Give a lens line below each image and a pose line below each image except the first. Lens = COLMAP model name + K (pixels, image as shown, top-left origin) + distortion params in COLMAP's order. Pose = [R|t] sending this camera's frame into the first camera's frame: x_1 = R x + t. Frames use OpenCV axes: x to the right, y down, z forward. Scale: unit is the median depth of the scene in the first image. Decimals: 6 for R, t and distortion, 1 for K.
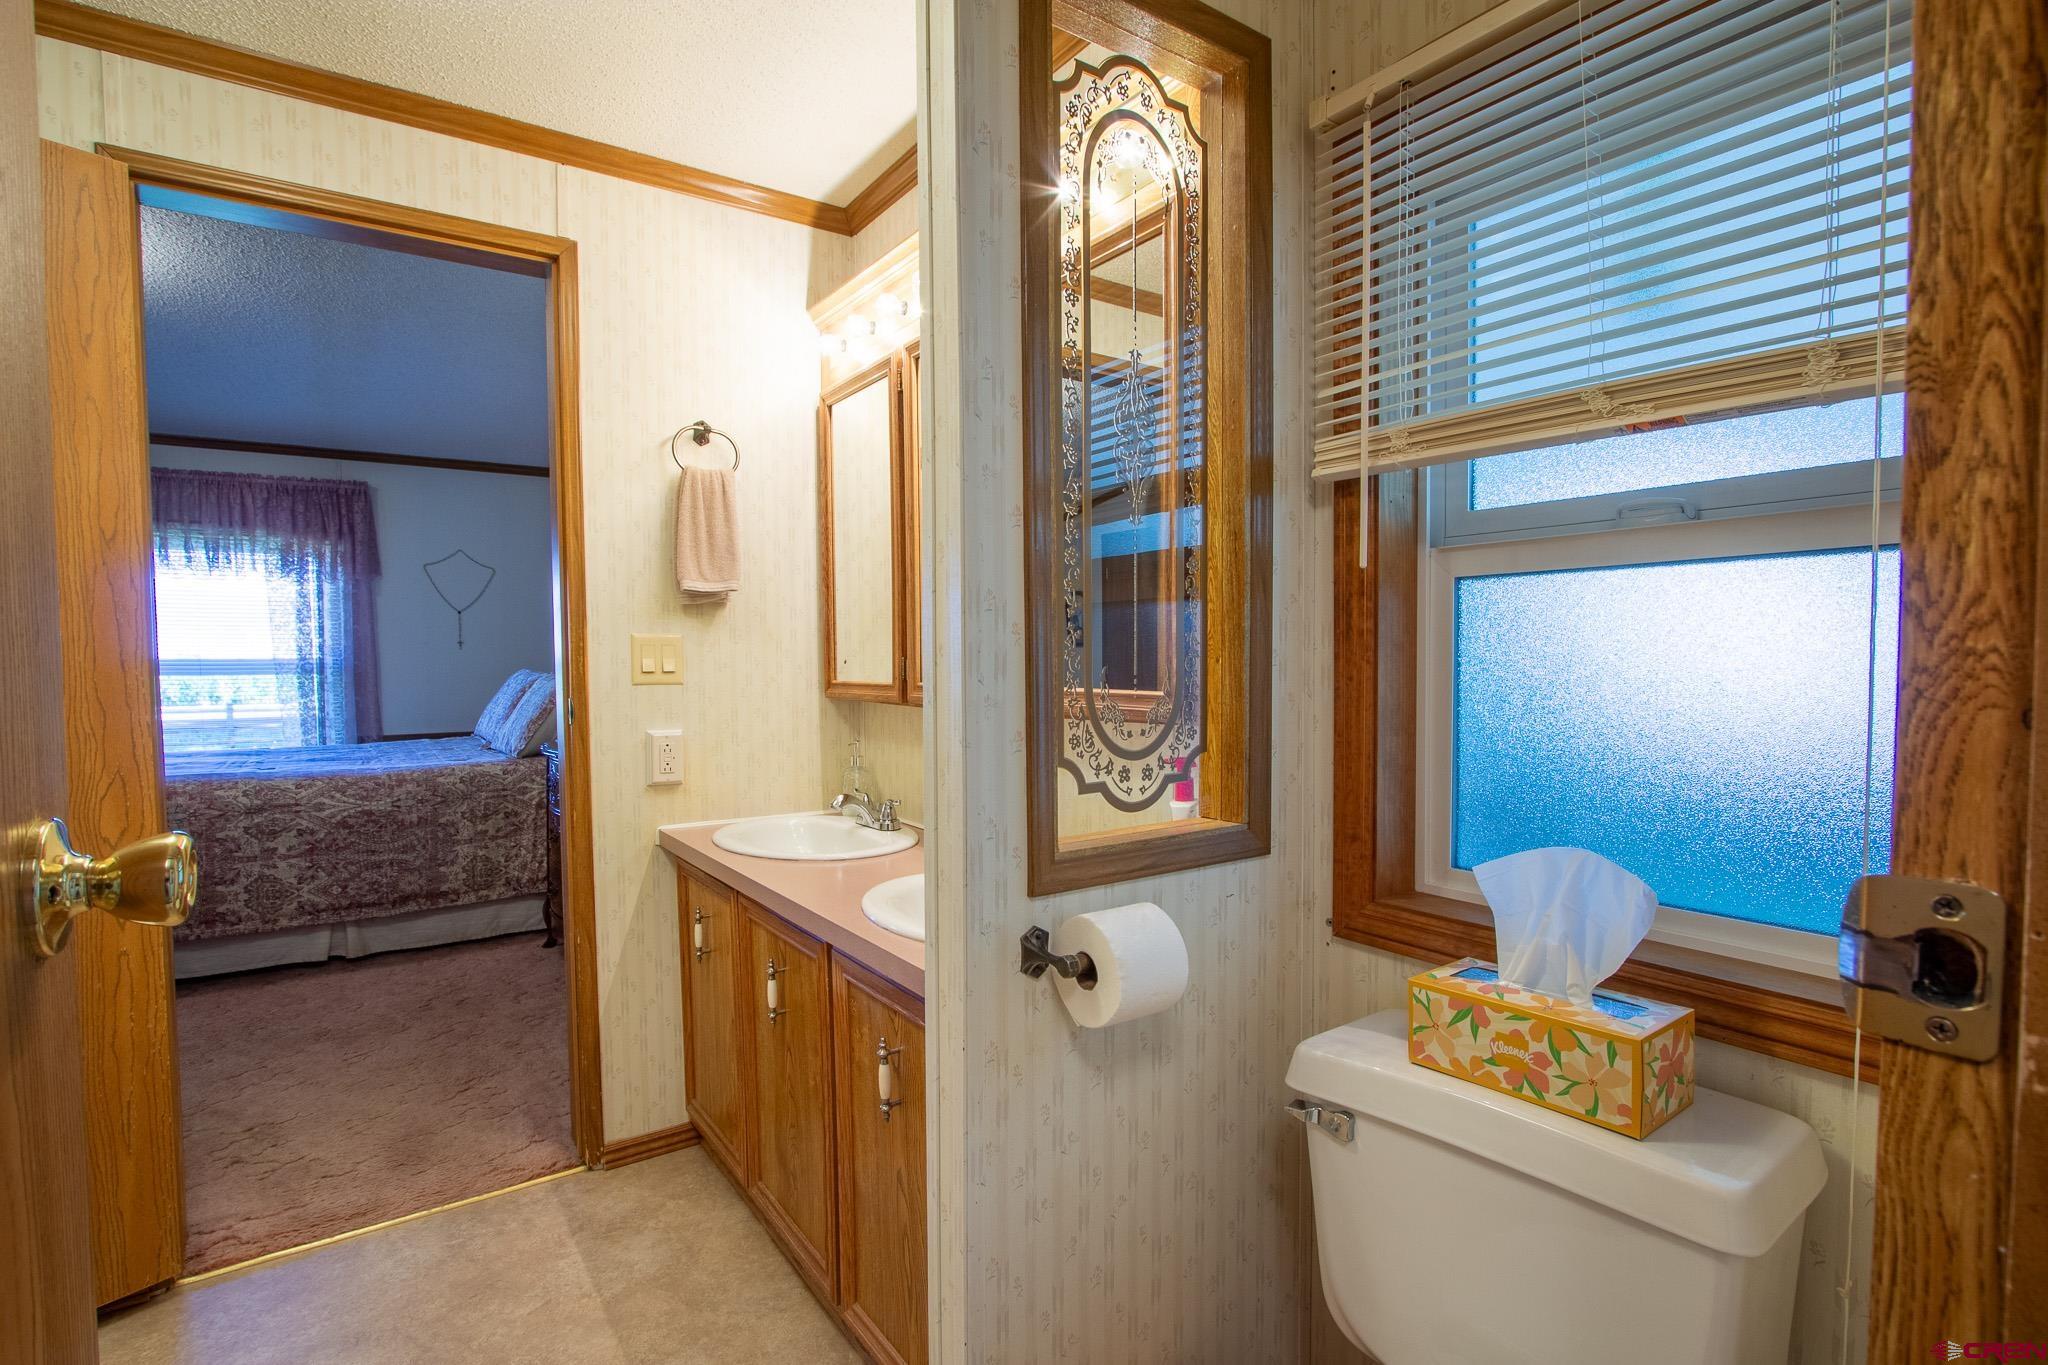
lens RADIAL K [[966.2, 0, 1018.6], [0, 966.2, 689.7], [0, 0, 1]] dist [-0.021075, 0.003835]
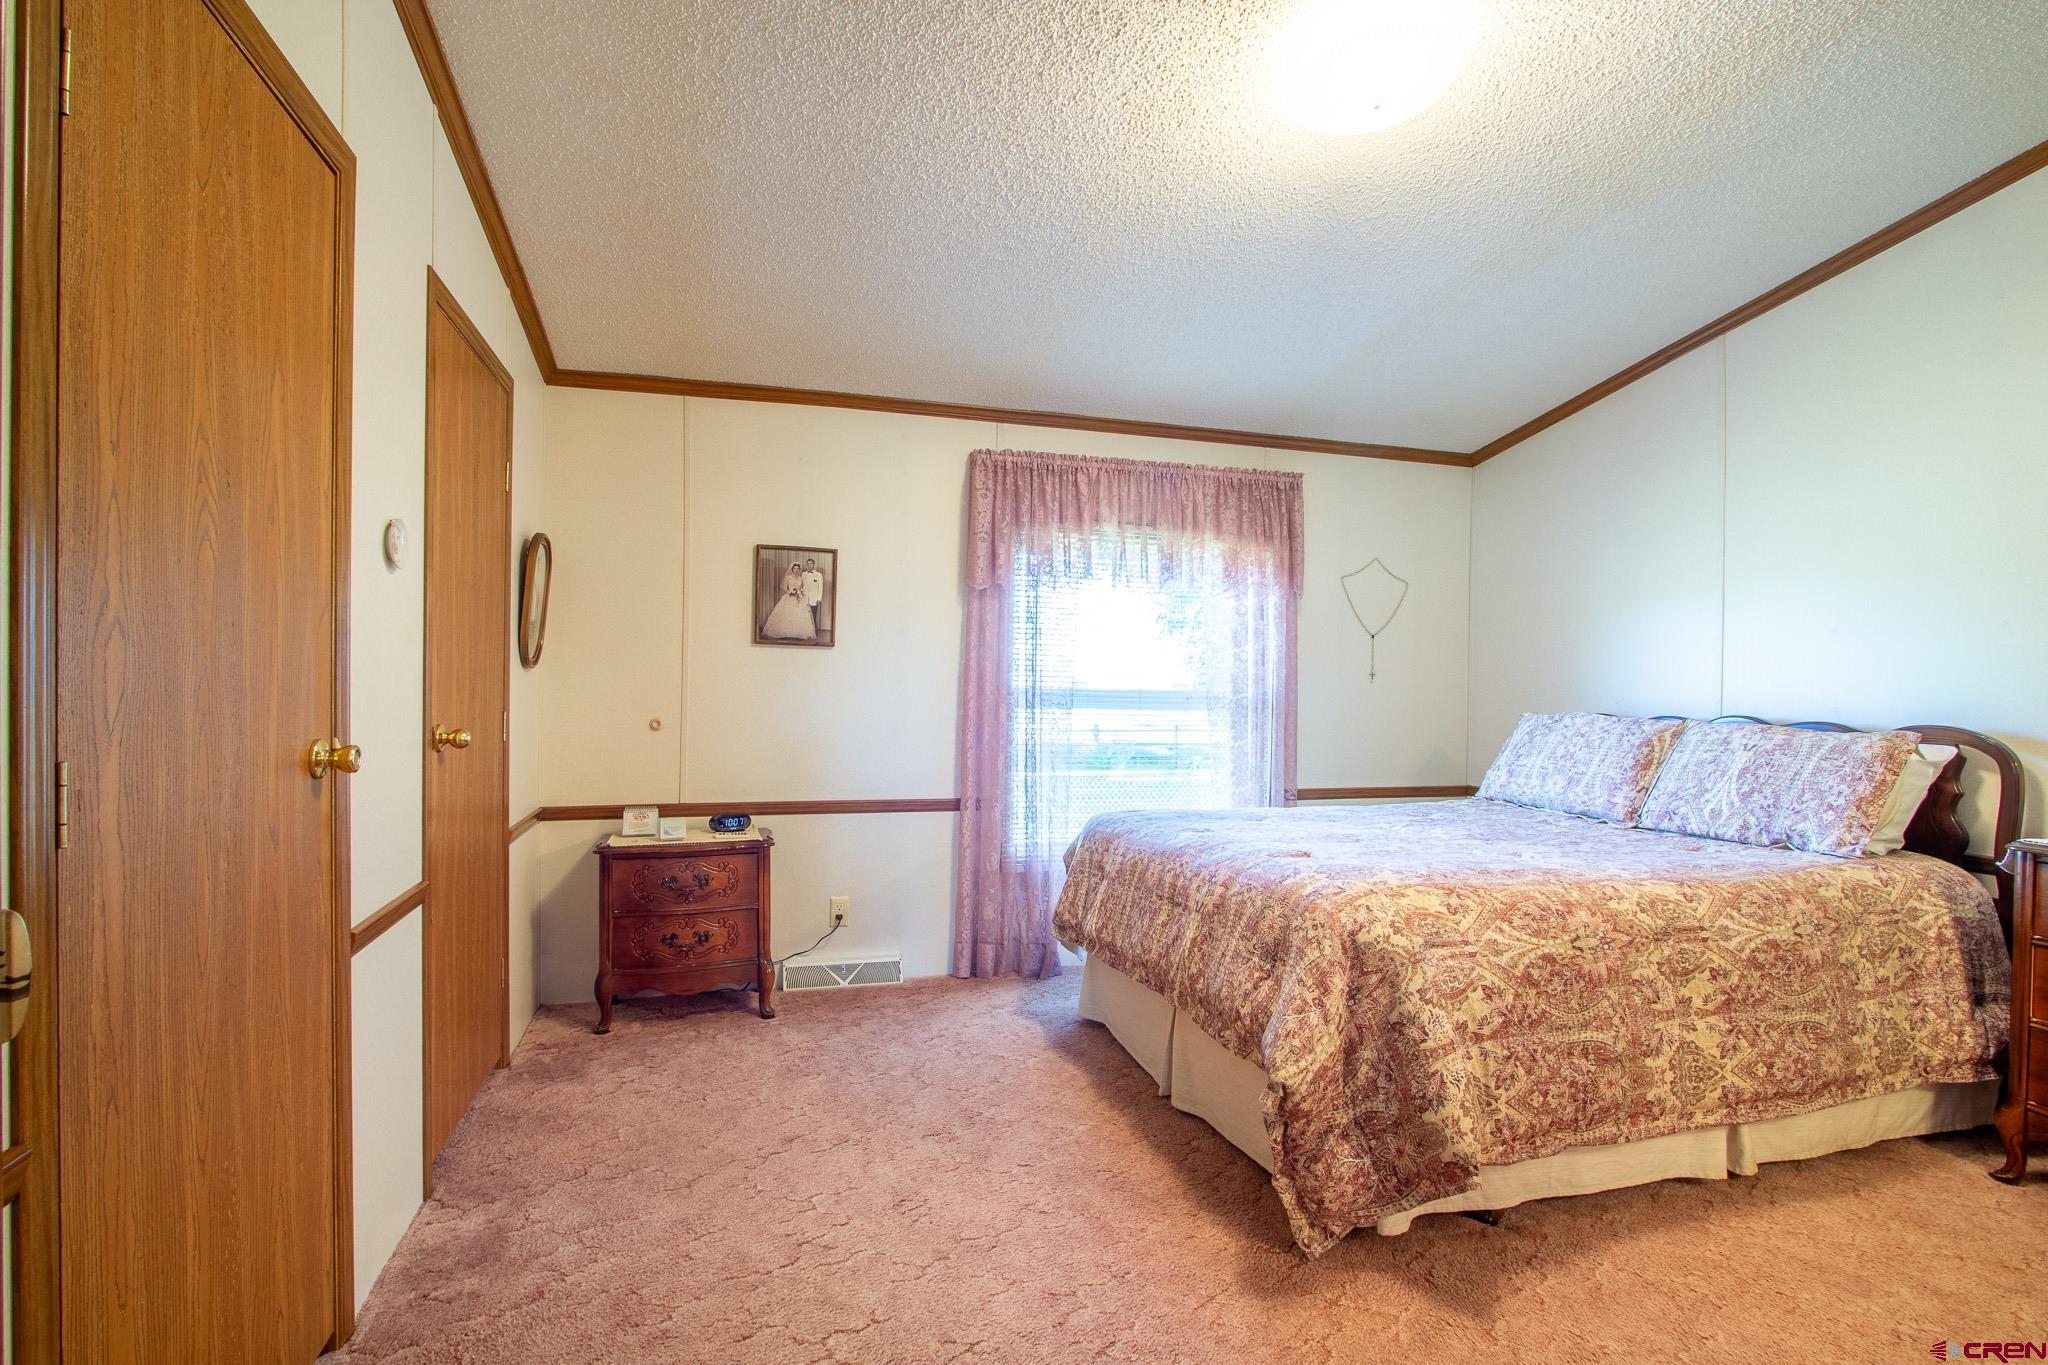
lens RADIAL K [[966.2, 0, 1020.3], [0, 966.2, 686.3], [0, 0, 1]] dist [-0.021075, 0.003835]
pose [[0.948136, 0.018962, -0.317298, -1.023050], [-0.031593, 0.998898, -0.034712, -0.003790], [0.316290, 0.042936, 0.947690, 0.258686]]
